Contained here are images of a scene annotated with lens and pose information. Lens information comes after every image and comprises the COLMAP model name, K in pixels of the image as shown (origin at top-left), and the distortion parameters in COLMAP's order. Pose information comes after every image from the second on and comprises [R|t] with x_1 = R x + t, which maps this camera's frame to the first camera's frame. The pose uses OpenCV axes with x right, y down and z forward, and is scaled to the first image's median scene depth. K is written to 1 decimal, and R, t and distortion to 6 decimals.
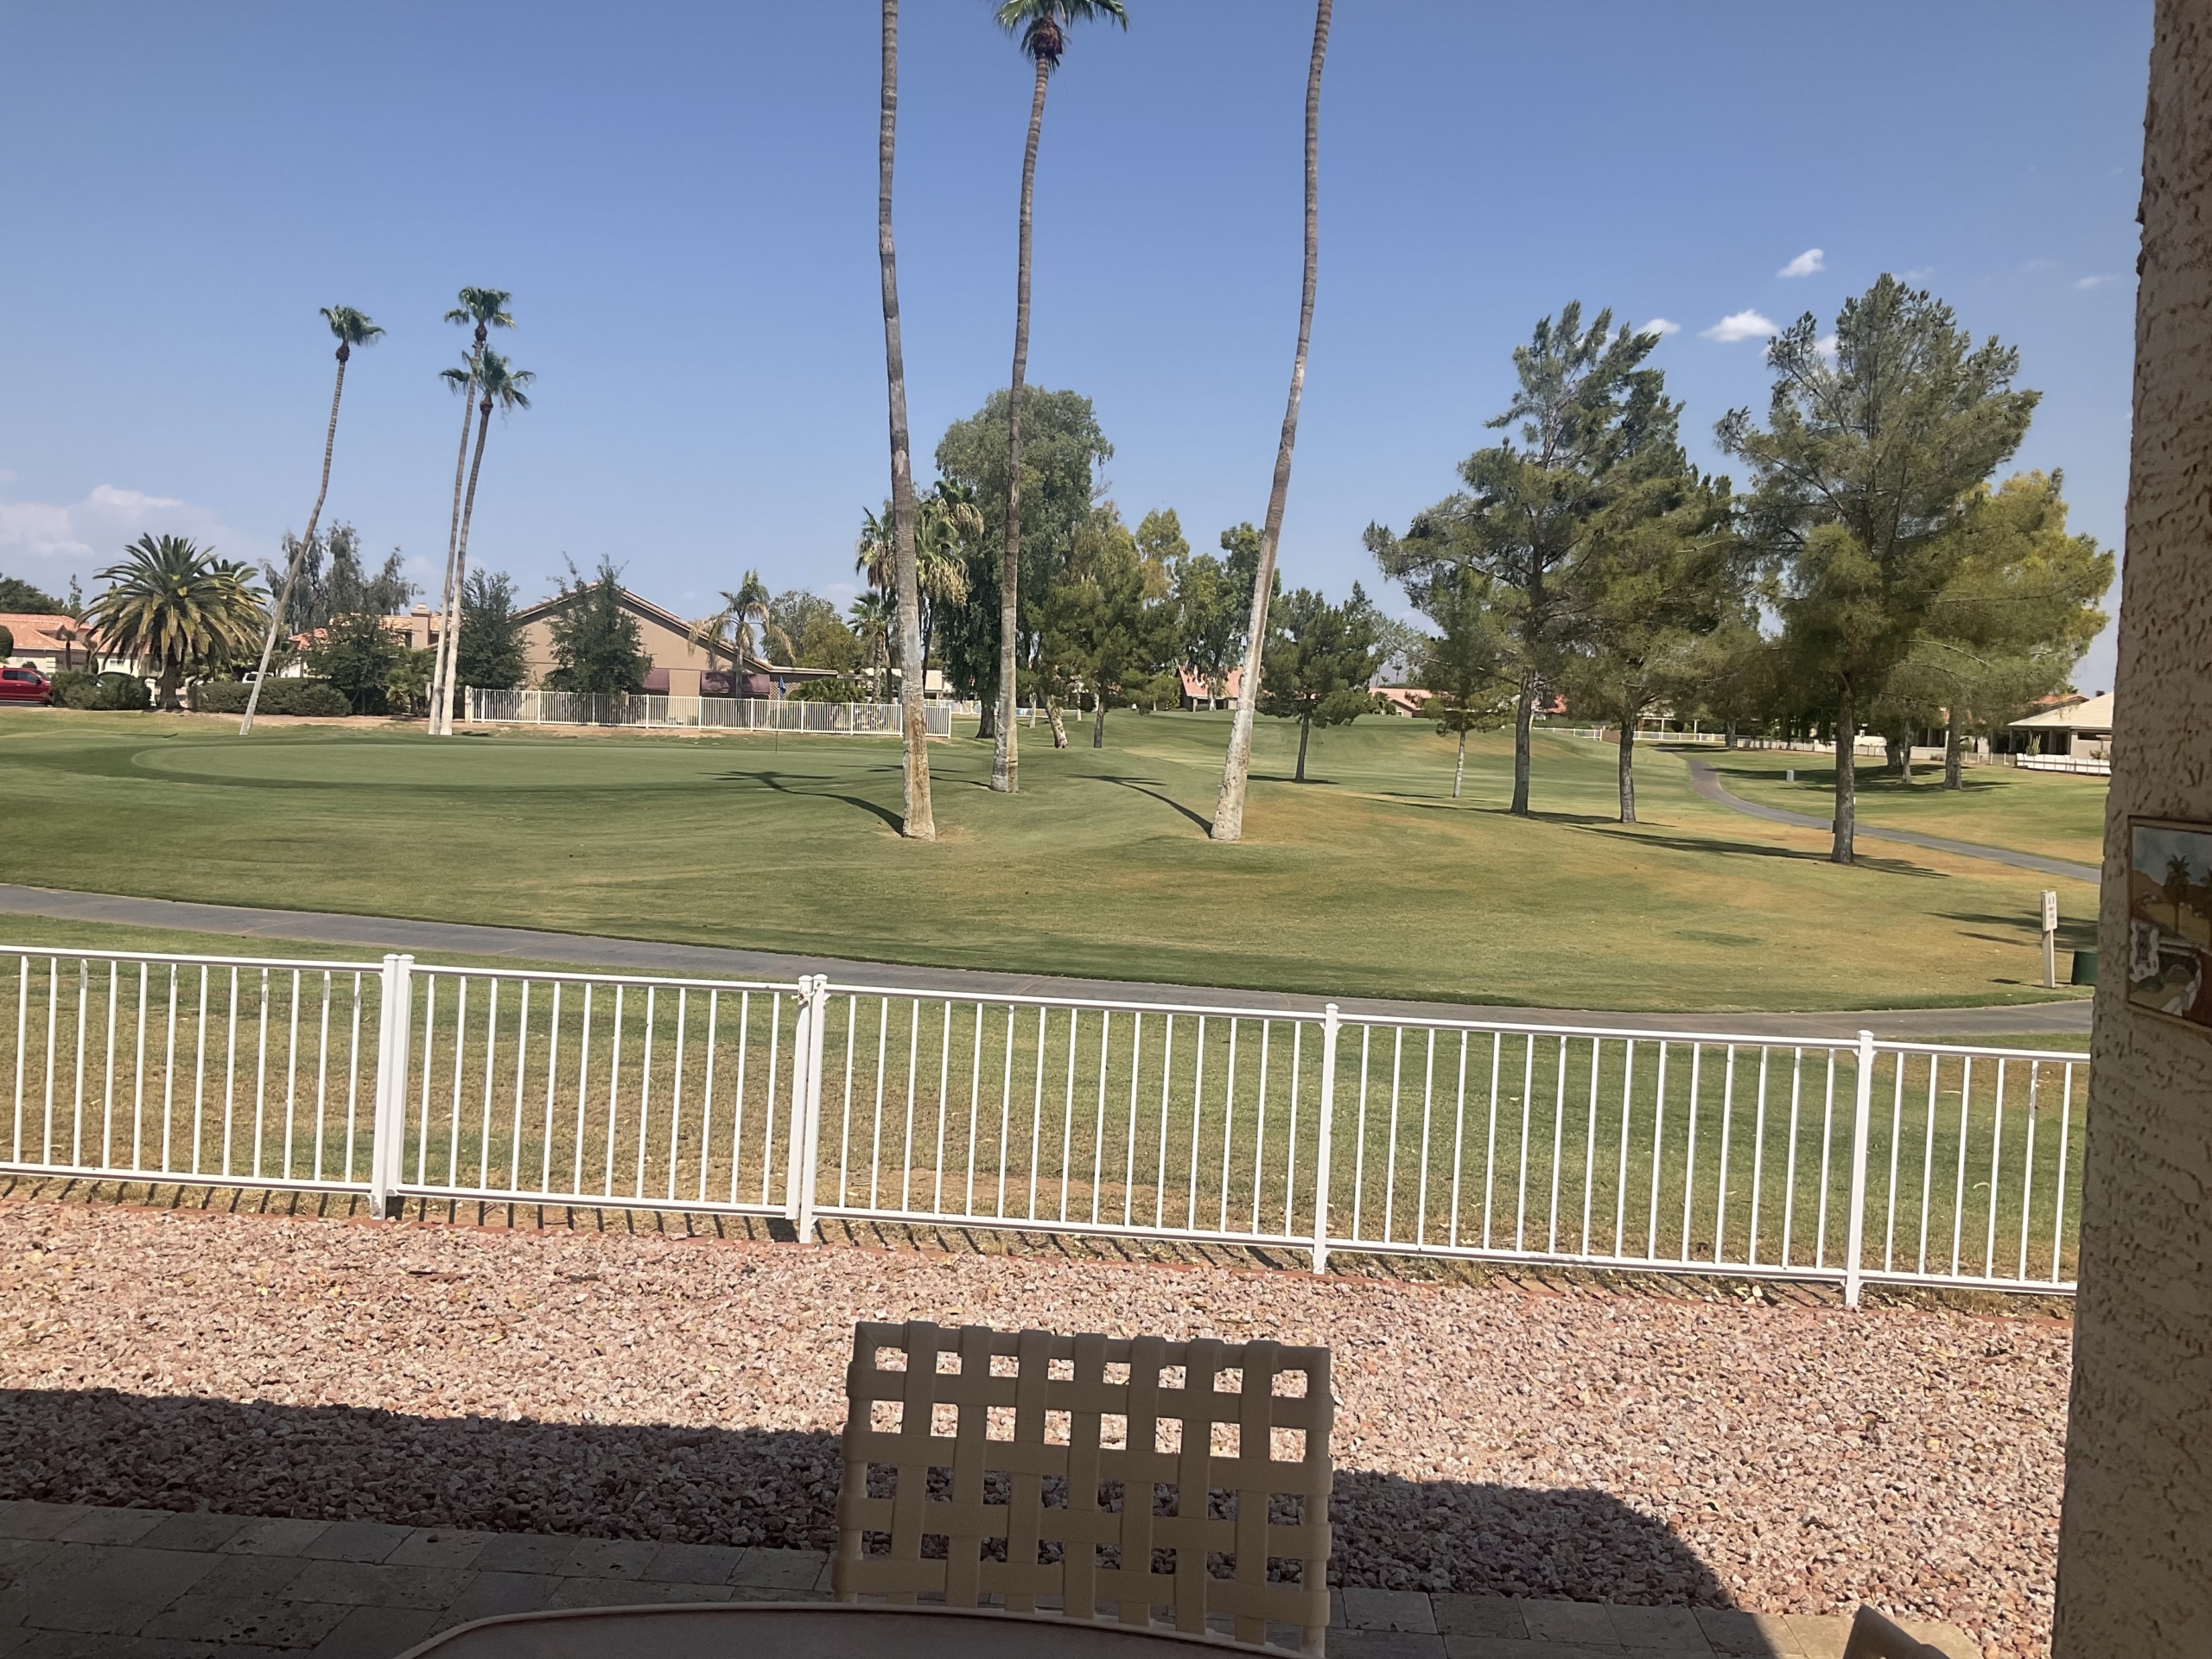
lens RADIAL K [[1832.1, 0, 1098.6], [0, 1832.1, 825.6], [0, 0, 1]] dist [0.078961, -0.147410]
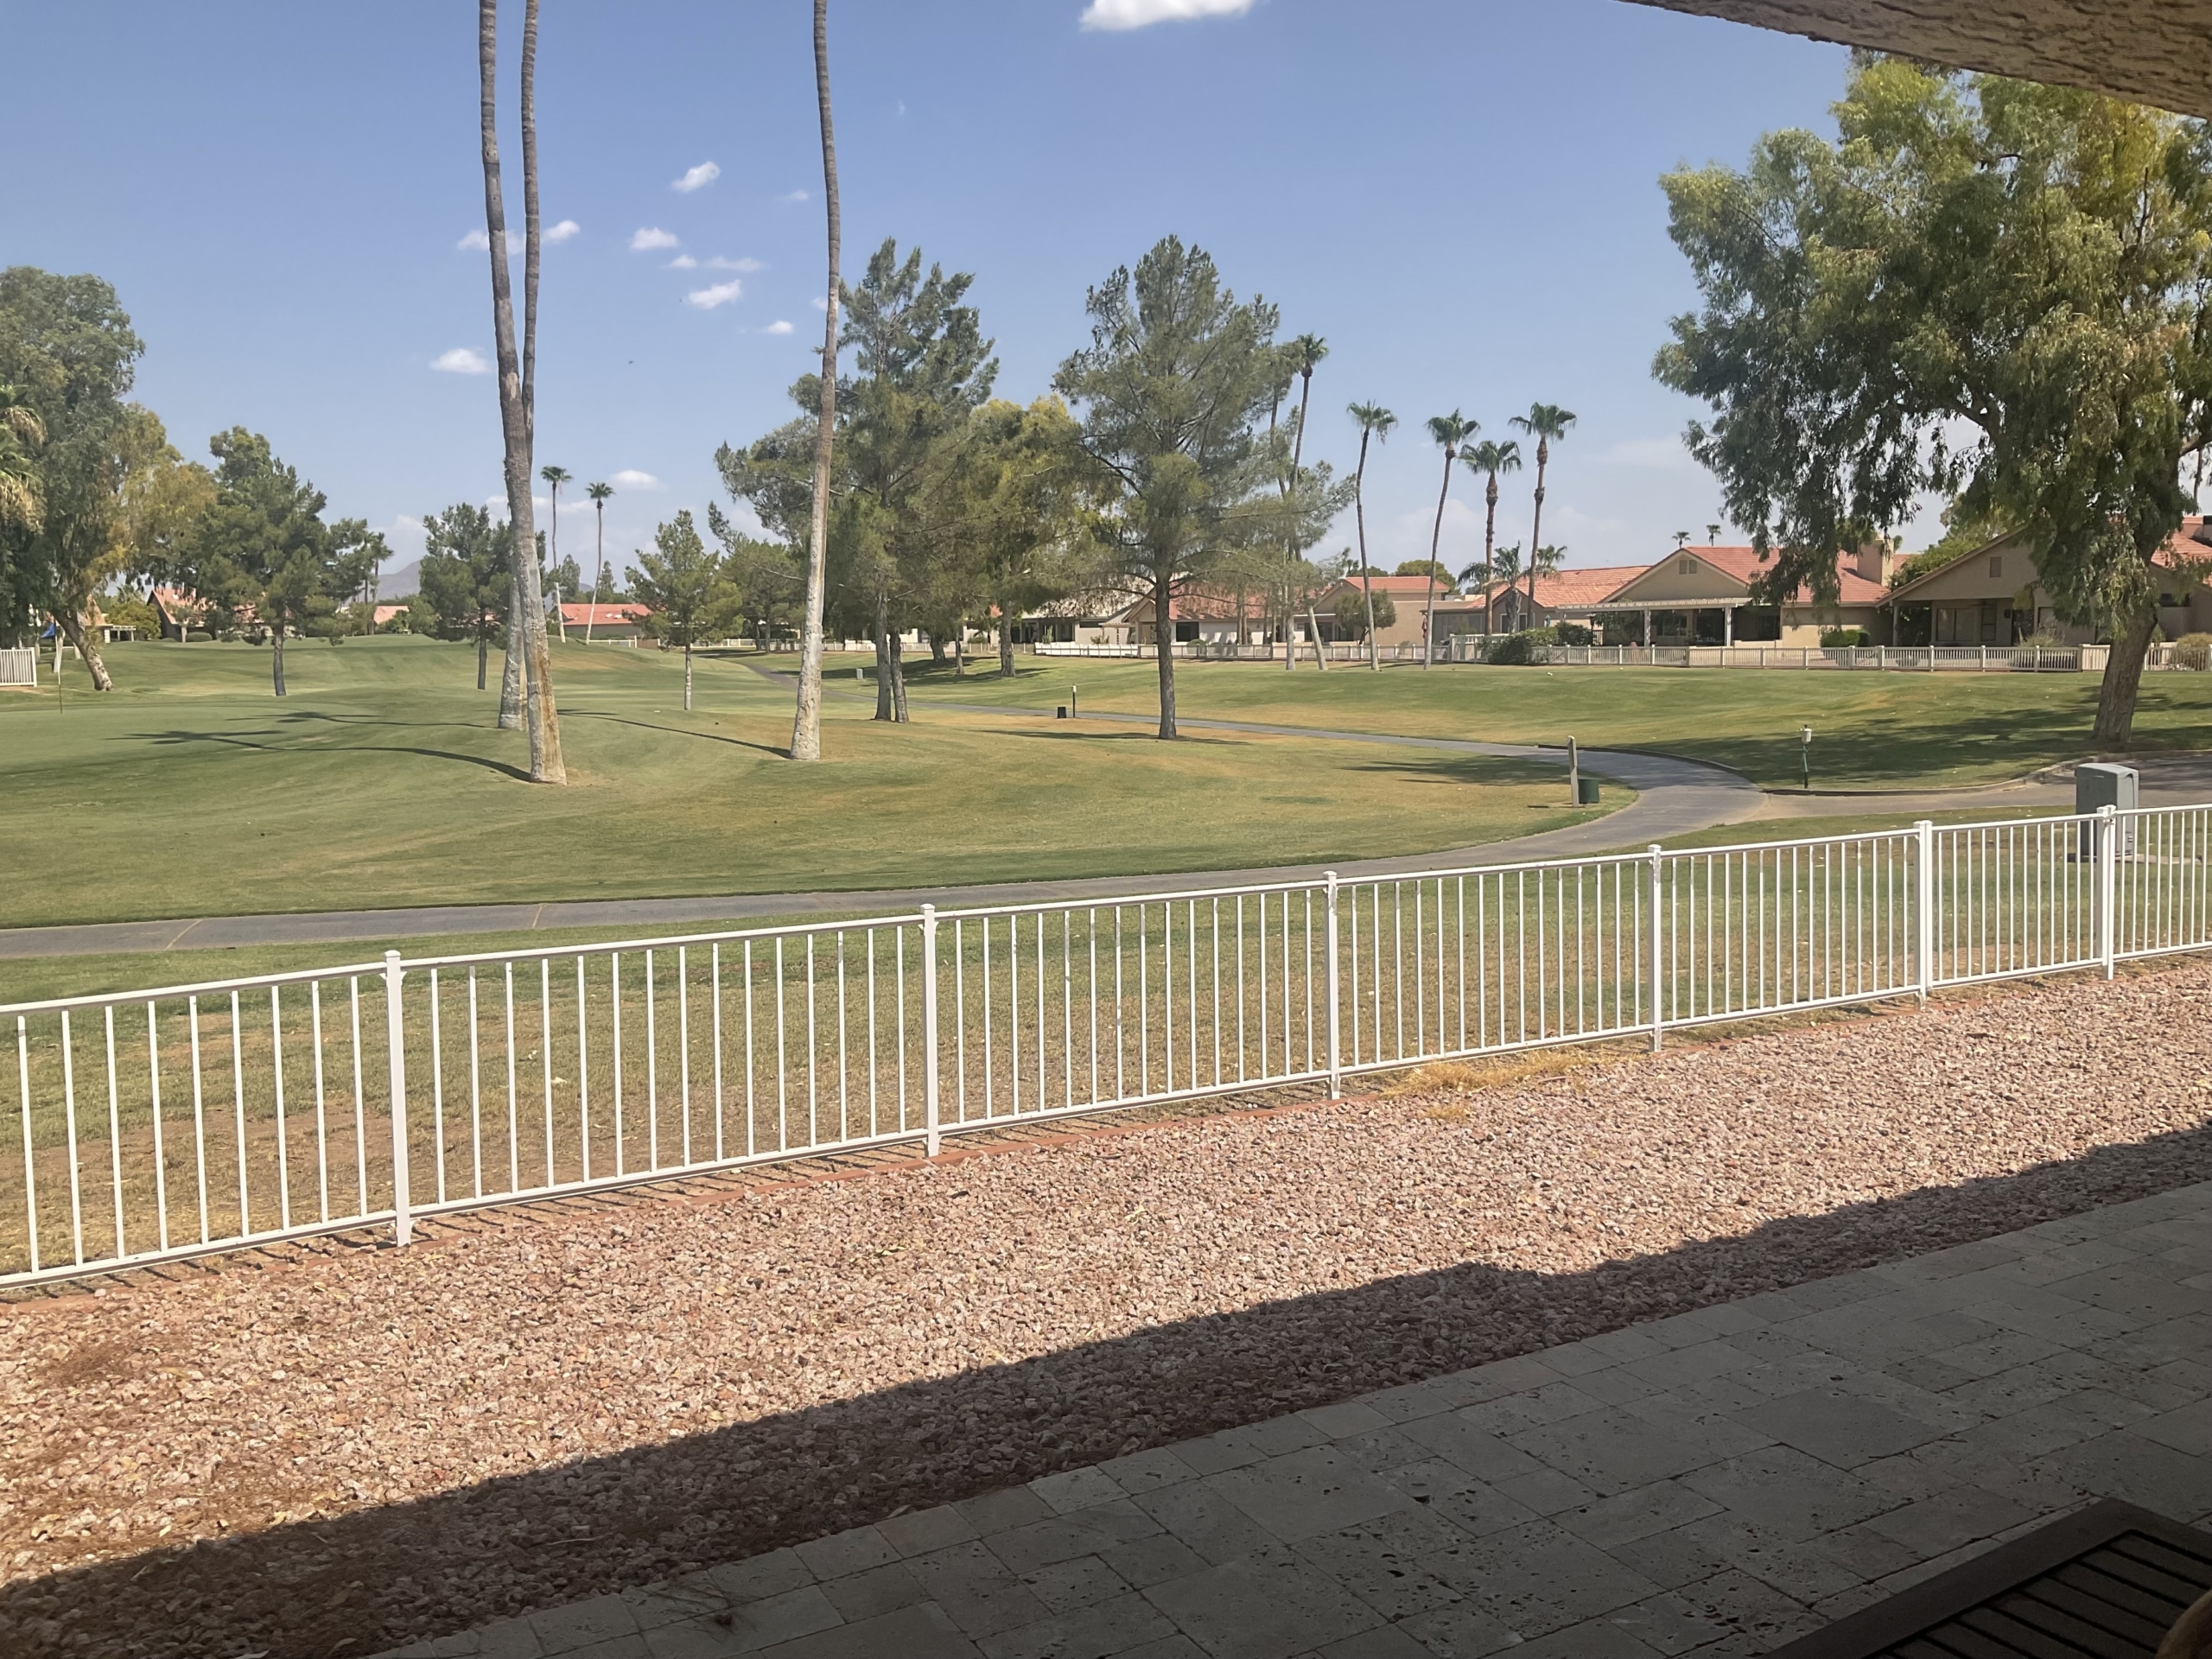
lens RADIAL K [[1832.1, 0, 1110.5], [0, 1832.1, 819.5], [0, 0, 1]] dist [0.078961, -0.147410]
pose [[0.843560, -0.103036, 0.527058, -0.249318], [0.078733, 0.994546, 0.068413, -0.011984], [-0.531232, -0.016214, 0.847071, 0.021842]]
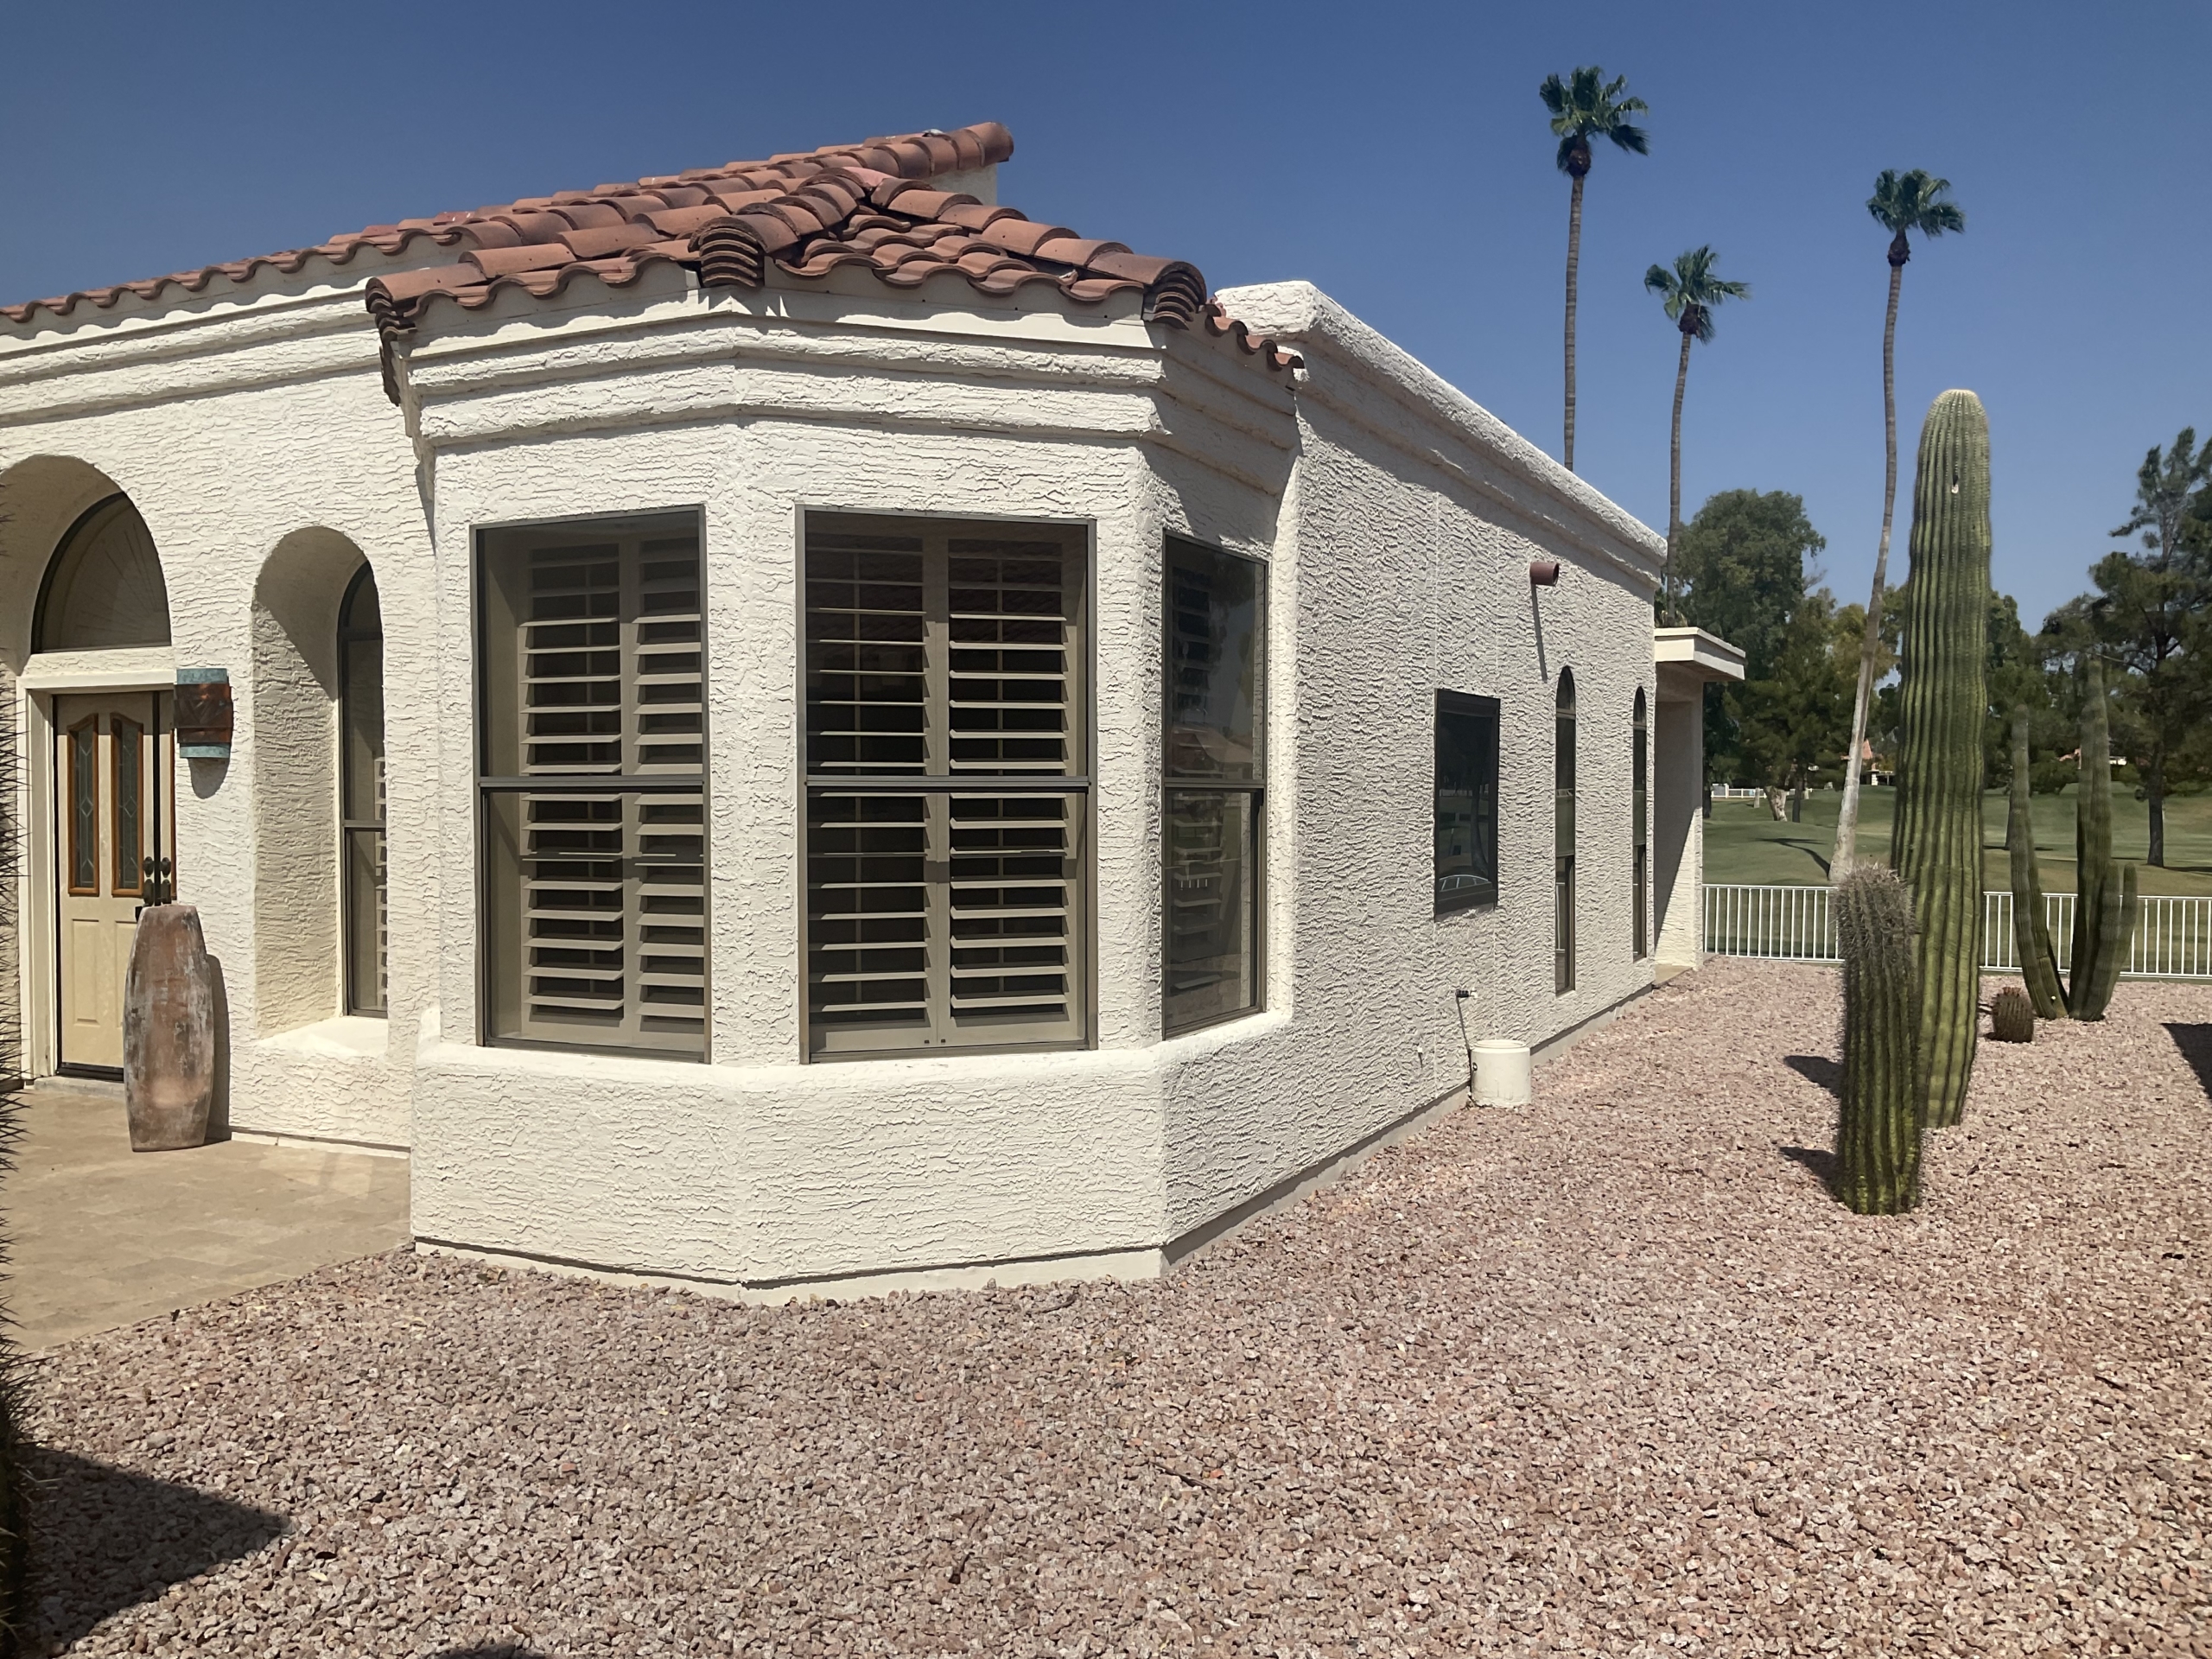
lens RADIAL K [[1832.1, 0, 1089.8], [0, 1832.1, 836.5], [0, 0, 1]] dist [0.078961, -0.147410]
pose [[0.922094, -0.028195, -0.385937, 0.064978], [0.010939, 0.998843, -0.046835, 0.025828], [0.386811, 0.038964, 0.921335, -0.367130]]
